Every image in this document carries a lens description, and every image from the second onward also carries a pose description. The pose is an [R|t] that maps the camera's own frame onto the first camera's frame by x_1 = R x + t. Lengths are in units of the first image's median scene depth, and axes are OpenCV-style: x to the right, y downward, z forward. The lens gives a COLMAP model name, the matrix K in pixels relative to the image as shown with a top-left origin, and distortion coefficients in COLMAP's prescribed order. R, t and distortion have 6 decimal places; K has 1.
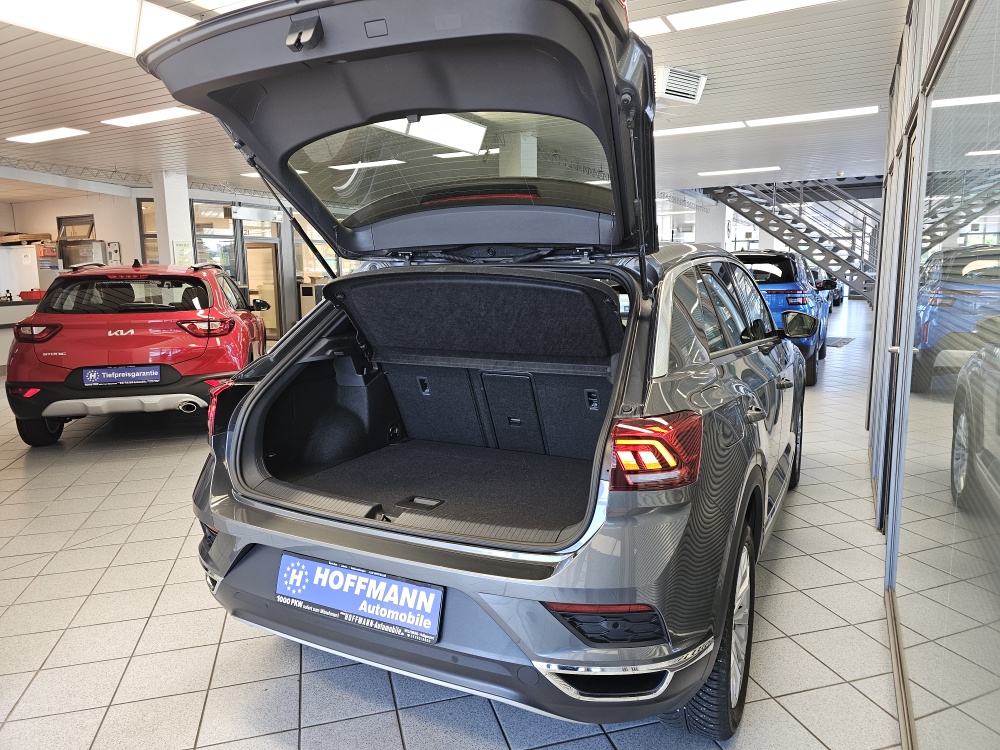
lens RADIAL K [[672.4, 0, 497.1], [0, 672.4, 371.8], [0, 0, 1]] dist [0.070259, -0.072923]
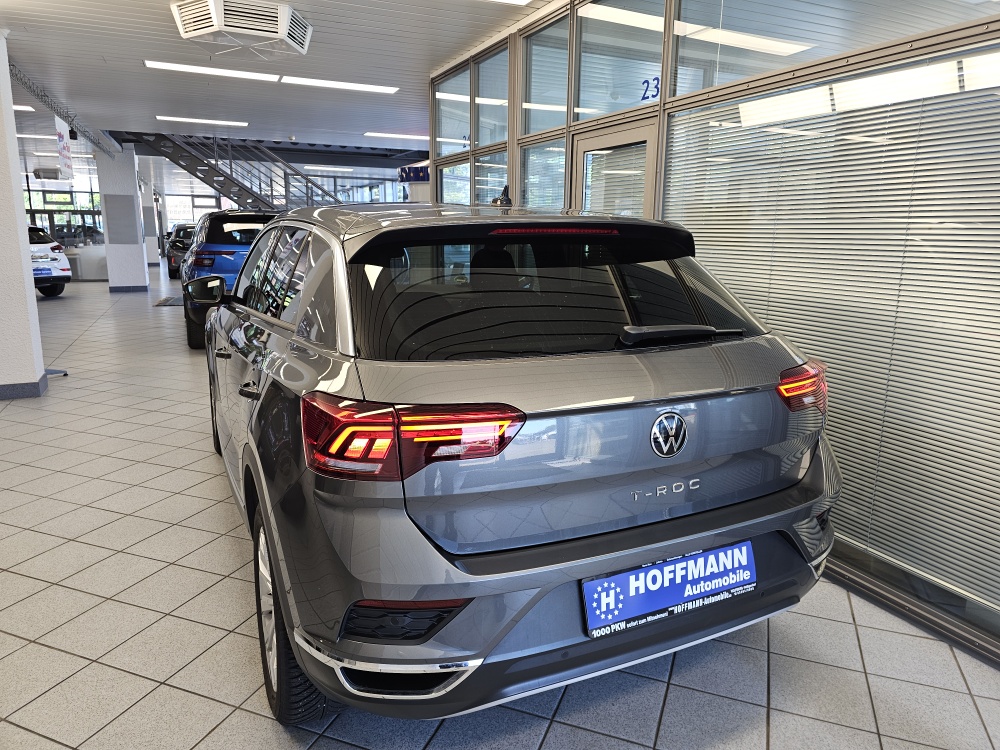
lens RADIAL K [[672.4, 0, 497.1], [0, 672.4, 371.8], [0, 0, 1]] dist [0.070259, -0.072923]
pose [[0.601528, -0.151703, 0.784315, -1.007142], [0.103037, 0.988336, 0.112141, -0.092661], [-0.792179, 0.013357, 0.610143, 0.584766]]
